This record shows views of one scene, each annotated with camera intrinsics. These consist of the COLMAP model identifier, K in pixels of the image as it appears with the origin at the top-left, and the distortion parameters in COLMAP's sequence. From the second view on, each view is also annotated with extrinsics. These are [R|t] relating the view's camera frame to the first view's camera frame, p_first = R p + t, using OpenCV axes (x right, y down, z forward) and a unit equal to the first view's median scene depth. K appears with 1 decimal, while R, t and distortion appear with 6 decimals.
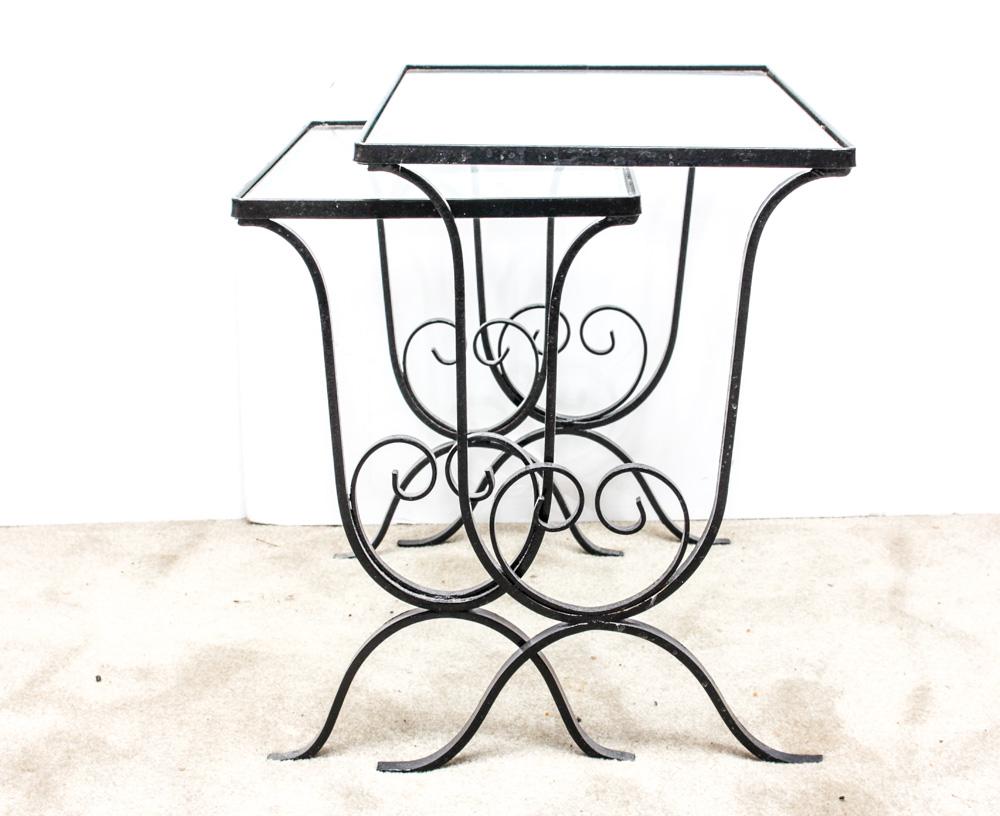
lens RADIAL K [[1893.4, 0, 537.4], [0, 1893.4, 406.8], [0, 0, 1]] dist [-0.051691, 0.000000]
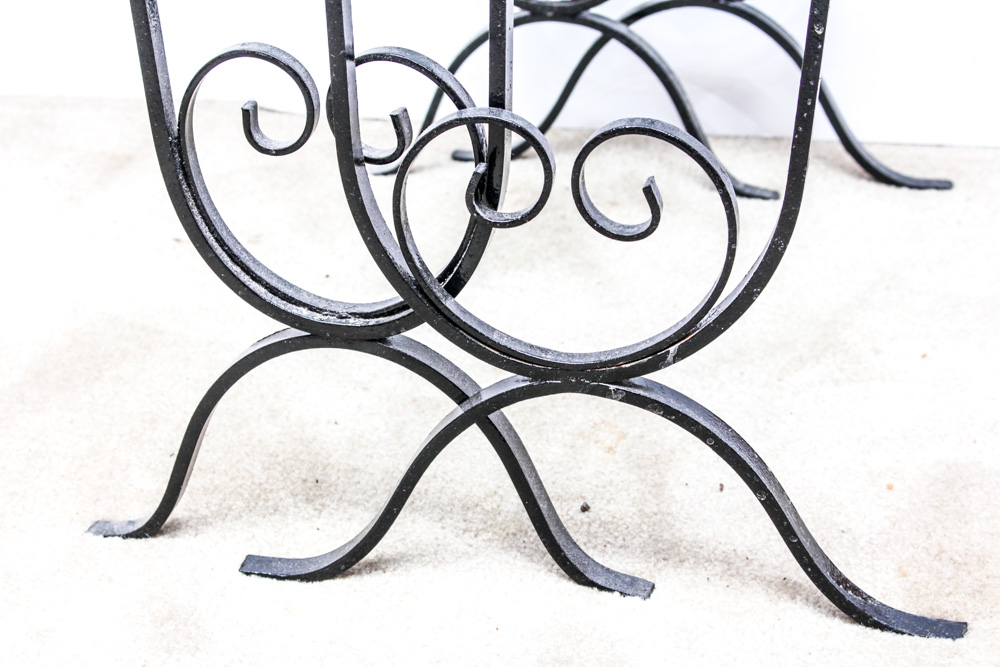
lens RADIAL K [[2098.6, 0, 493.9], [0, 2098.6, 335.0], [0, 0, 1]] dist [-0.001614, 0.000000]
pose [[0.974019, 0.082175, -0.211031, 0.134775], [-0.033804, 0.974161, 0.223311, -0.041956], [0.223929, -0.210375, 0.951629, 0.358909]]
